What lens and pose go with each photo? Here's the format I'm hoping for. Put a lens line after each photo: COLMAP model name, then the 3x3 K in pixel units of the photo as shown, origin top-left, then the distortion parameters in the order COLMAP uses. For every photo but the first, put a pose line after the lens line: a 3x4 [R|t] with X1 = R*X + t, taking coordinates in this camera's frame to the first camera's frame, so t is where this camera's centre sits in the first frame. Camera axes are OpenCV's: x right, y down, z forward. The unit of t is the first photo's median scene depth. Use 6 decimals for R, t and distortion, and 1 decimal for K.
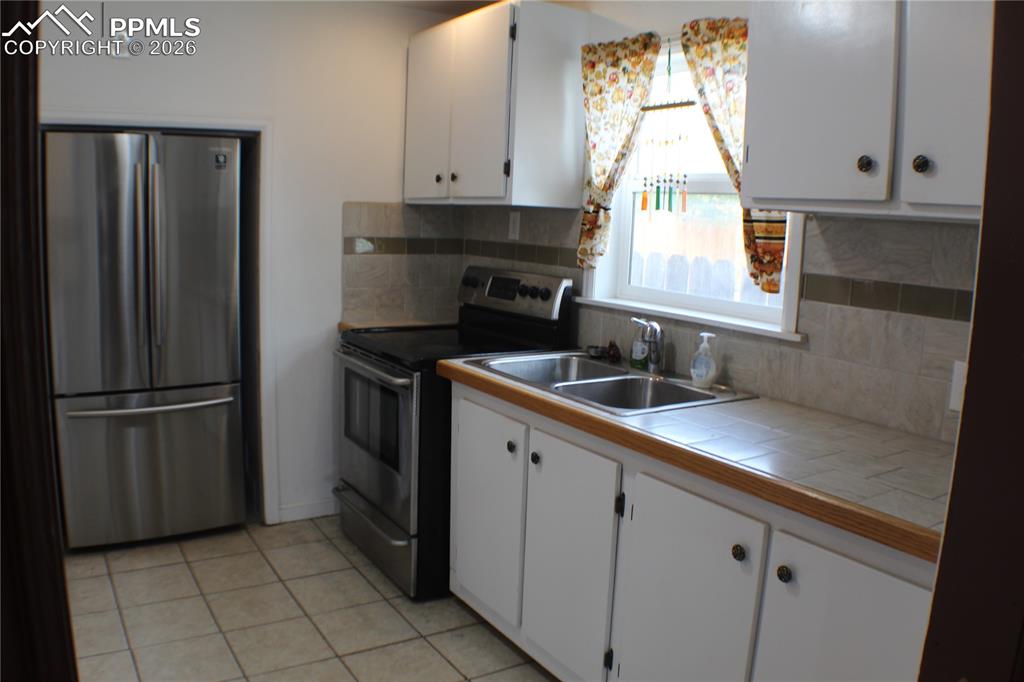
lens RADIAL K [[843.1, 0, 512.0], [0, 843.1, 341.0], [0, 0, 1]] dist [-0.160864, 0.003865]
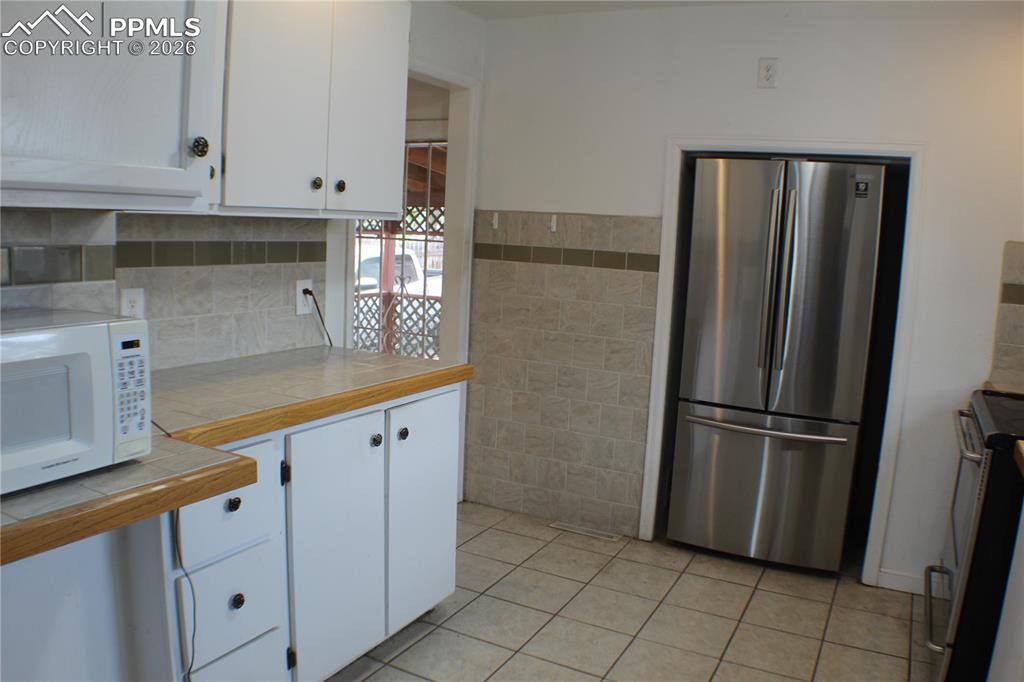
lens RADIAL K [[843.1, 0, 512.0], [0, 843.1, 341.0], [0, 0, 1]] dist [-0.160864, 0.003865]
pose [[0.500978, 0.125985, -0.856241, 0.265244], [-0.166334, 0.984920, 0.047598, -0.023268], [0.849325, 0.118577, 0.514379, 0.189448]]
